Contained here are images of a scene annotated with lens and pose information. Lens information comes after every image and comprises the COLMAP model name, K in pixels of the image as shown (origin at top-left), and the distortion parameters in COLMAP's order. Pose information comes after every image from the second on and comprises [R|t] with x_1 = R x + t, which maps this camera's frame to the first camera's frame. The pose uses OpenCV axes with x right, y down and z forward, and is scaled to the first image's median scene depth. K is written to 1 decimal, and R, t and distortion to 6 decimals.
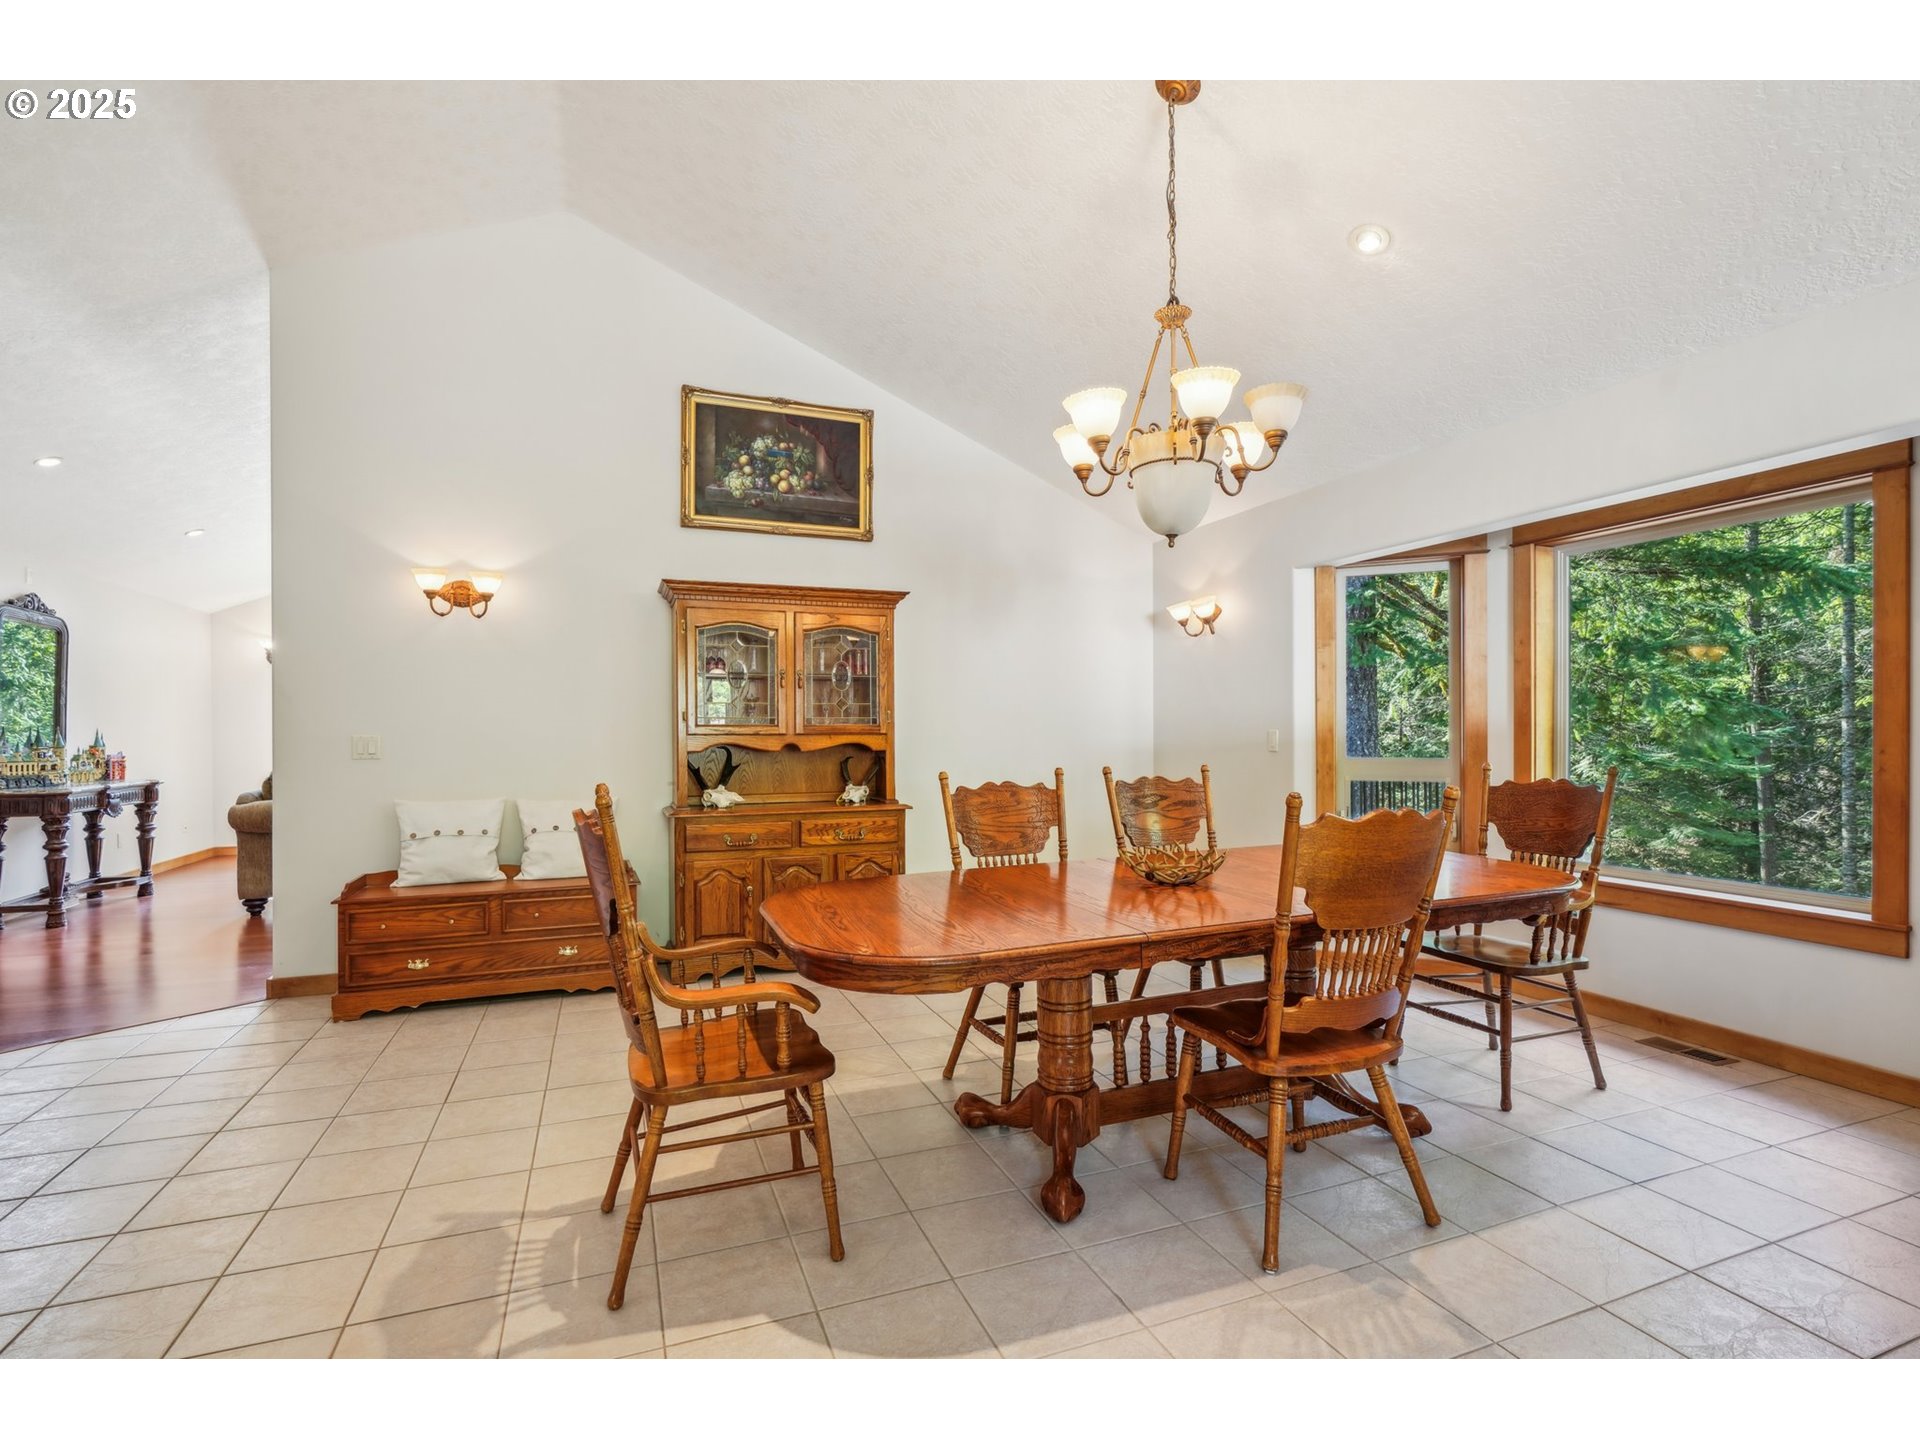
lens RADIAL K [[899.6, 0, 960.7], [0, 899.6, 726.4], [0, 0, 1]] dist [-0.002435, 0.000377]
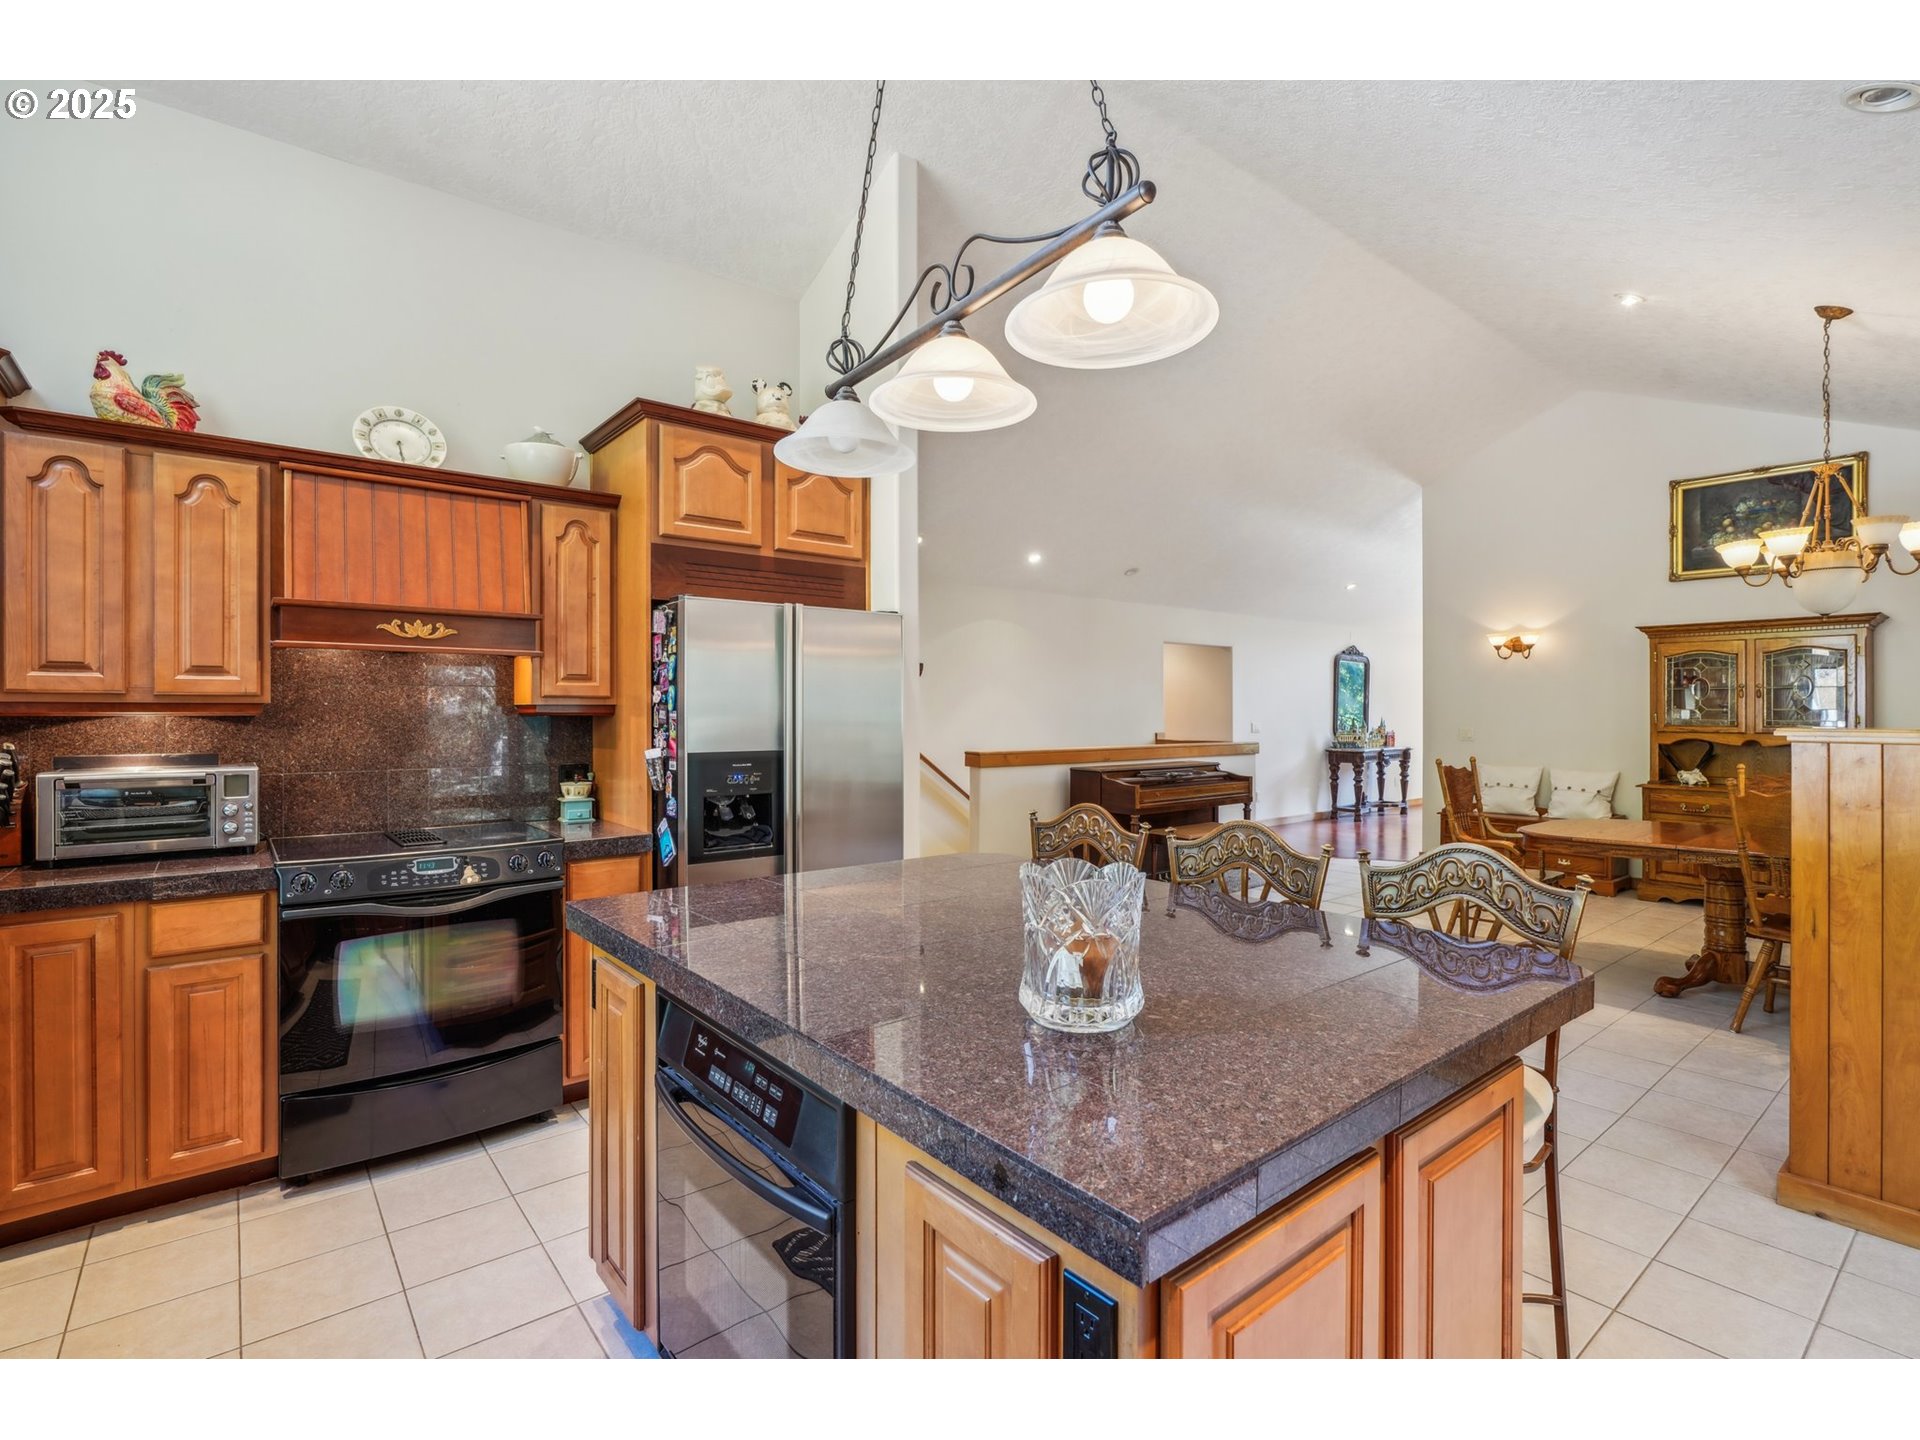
lens RADIAL K [[899.6, 0, 960.7], [0, 899.6, 726.4], [0, 0, 1]] dist [-0.002435, 0.000377]
pose [[0.300443, 0.021849, -0.953549, 0.676754], [0.006468, 0.999668, 0.024943, -0.039102], [0.953778, -0.013662, 0.300202, -0.461348]]
